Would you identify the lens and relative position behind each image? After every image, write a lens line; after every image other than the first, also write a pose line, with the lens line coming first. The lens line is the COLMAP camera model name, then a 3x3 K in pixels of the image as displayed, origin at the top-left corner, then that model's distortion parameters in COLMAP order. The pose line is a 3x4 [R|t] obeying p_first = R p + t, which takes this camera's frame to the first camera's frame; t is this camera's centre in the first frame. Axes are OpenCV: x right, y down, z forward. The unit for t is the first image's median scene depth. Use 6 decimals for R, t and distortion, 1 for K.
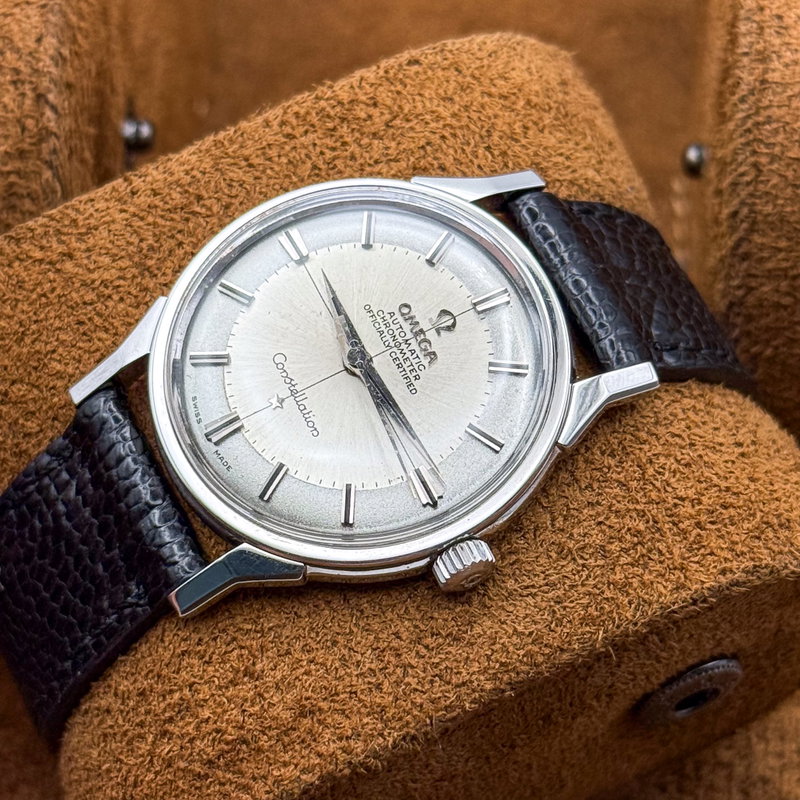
lens RADIAL K [[2602.9, 0, 400.0], [0, 2602.9, 400.0], [0, 0, 1]] dist [0.150889, 0.782633]
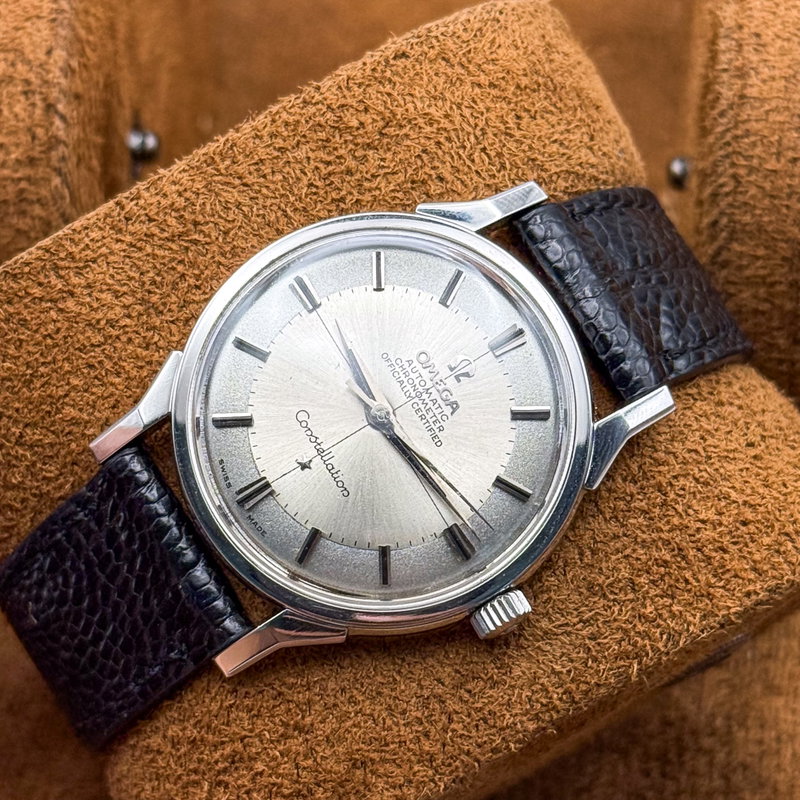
lens RADIAL K [[2602.9, 0, 400.0], [0, 2602.9, 400.0], [0, 0, 1]] dist [0.150889, 0.782633]
pose [[0.995243, -0.076132, 0.060792, -0.069141], [0.058392, 0.965616, 0.253330, -0.273135], [-0.077989, -0.248575, 0.965468, 0.028585]]
